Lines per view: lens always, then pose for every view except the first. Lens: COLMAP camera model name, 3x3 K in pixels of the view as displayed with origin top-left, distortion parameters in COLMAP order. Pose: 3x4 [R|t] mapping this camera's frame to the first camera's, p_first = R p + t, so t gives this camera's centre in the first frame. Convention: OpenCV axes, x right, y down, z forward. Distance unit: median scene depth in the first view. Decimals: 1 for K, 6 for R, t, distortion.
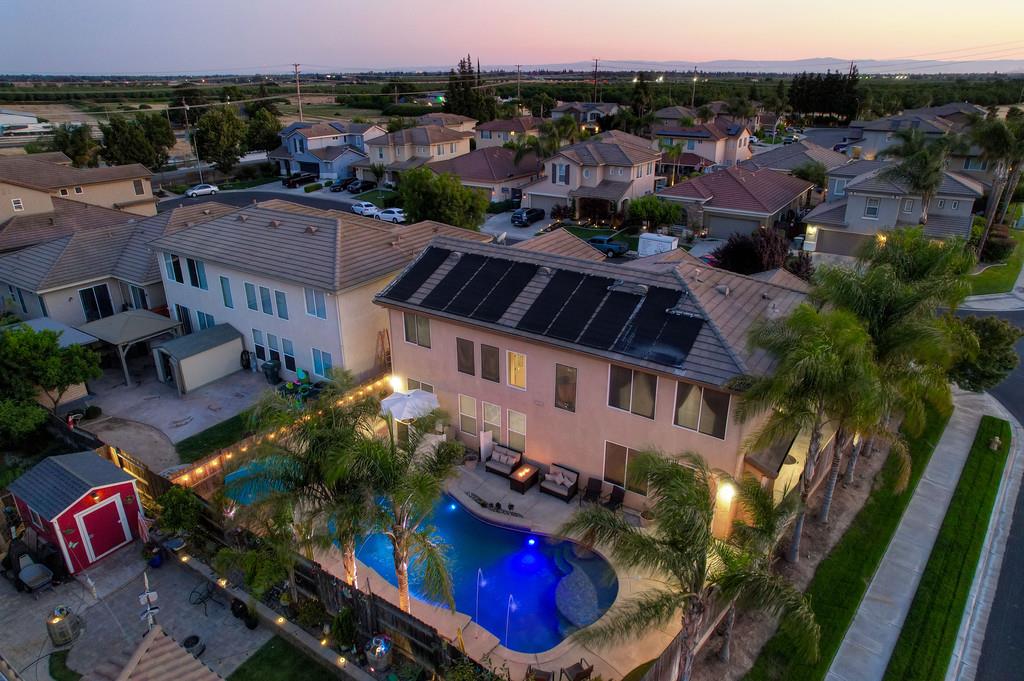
lens RADIAL K [[651.3, 0, 512.0], [0, 651.3, 340.5], [0, 0, 1]] dist [-0.007714, -0.000655]
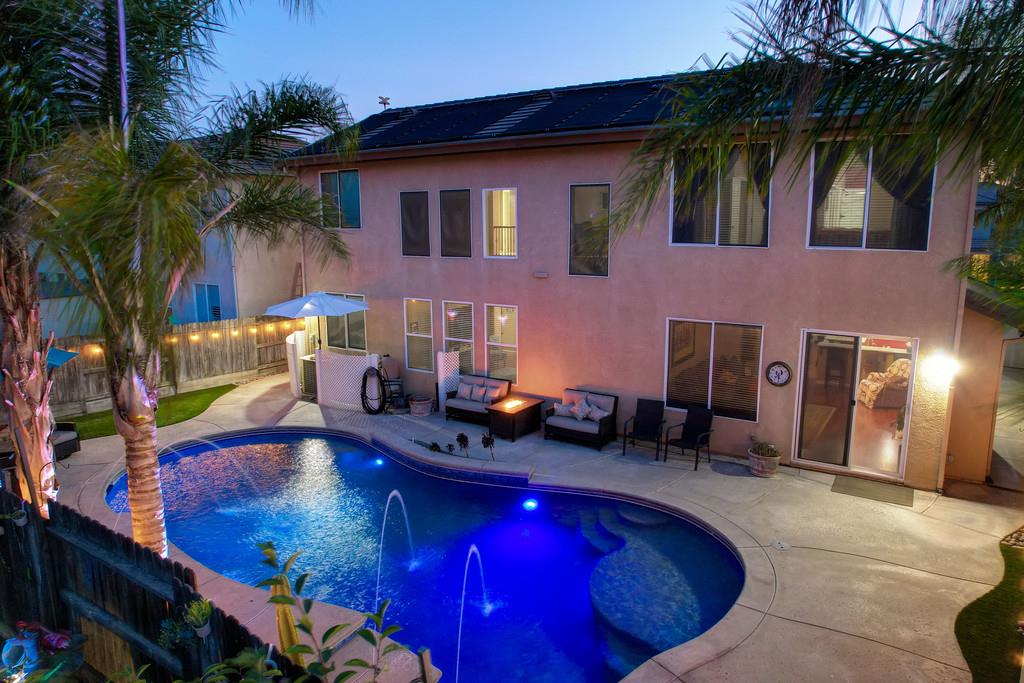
lens RADIAL K [[651.3, 0, 512.0], [0, 651.3, 341.5], [0, 0, 1]] dist [-0.007714, -0.000655]
pose [[0.999962, -0.004119, 0.007746, 0.012564], [0.005664, 0.977381, -0.211410, 0.269913], [-0.006700, 0.211446, 0.977367, 0.469219]]
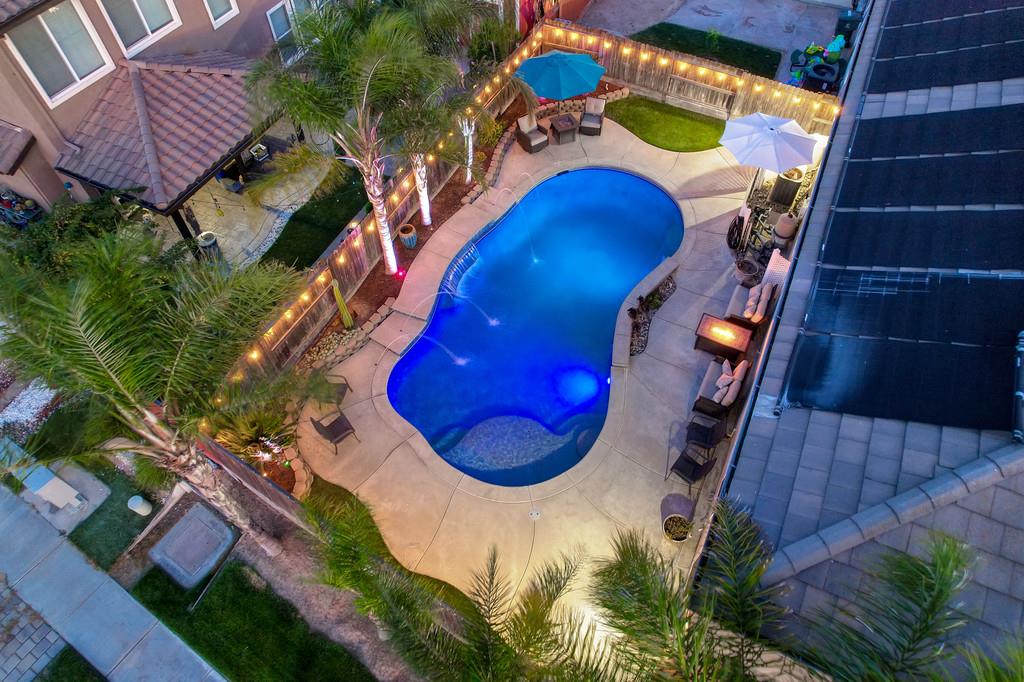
lens RADIAL K [[651.3, 0, 512.0], [0, 651.3, 341.0], [0, 0, 1]] dist [-0.007714, -0.000655]
pose [[0.146852, 0.804389, -0.575667, 0.355134], [-0.382897, 0.582833, 0.716726, -0.161954], [0.912044, 0.115169, 0.393588, 0.580974]]
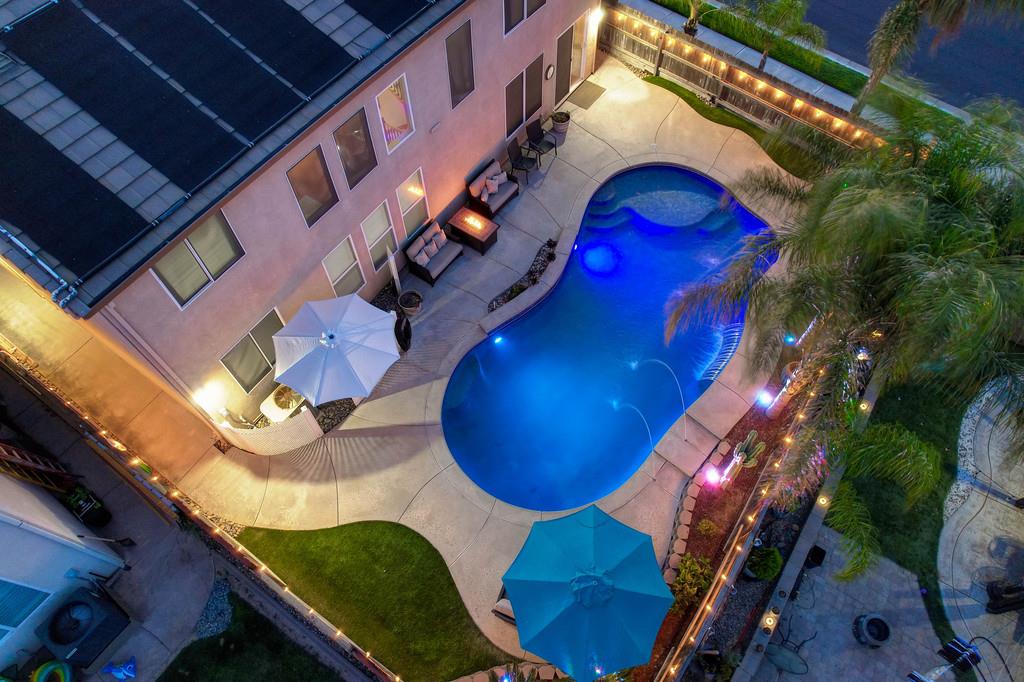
lens RADIAL K [[651.3, 0, 512.0], [0, 651.3, 341.0], [0, 0, 1]] dist [-0.007714, -0.000655]
pose [[0.004019, -0.855657, 0.517528, -0.433667], [0.379516, 0.480117, 0.790857, -0.254069], [-0.925177, 0.193232, 0.326665, 0.780021]]
